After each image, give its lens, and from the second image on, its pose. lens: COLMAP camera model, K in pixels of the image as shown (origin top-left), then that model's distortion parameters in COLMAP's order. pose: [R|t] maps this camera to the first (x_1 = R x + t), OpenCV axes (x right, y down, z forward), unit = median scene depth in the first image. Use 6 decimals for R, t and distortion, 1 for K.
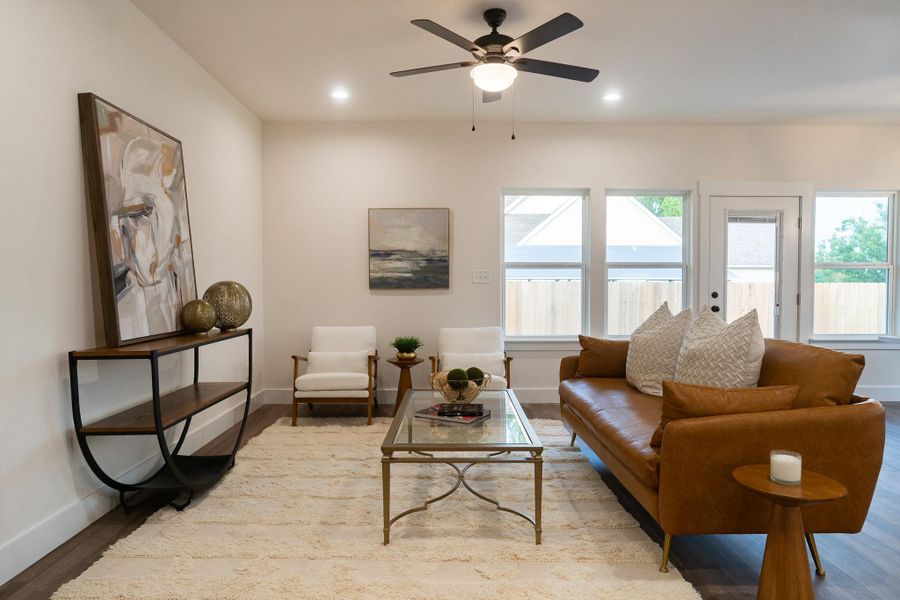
lens RADIAL K [[567.6, 0, 444.8], [0, 567.6, 297.9], [0, 0, 1]] dist [-0.017413, 0.008294]
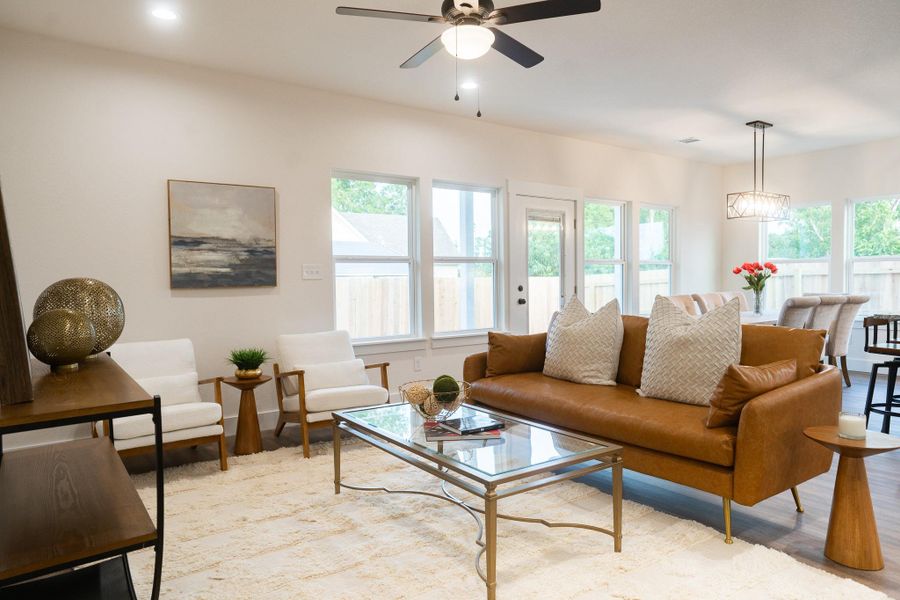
lens RADIAL K [[604.2, 0, 444.8], [0, 604.2, 298.8], [0, 0, 1]] dist [-0.022387, 0.027658]
pose [[0.818482, -0.029234, 0.573788, -0.292267], [0.027019, 0.999558, 0.012386, -0.003151], [-0.573896, 0.005366, 0.818910, 0.155307]]
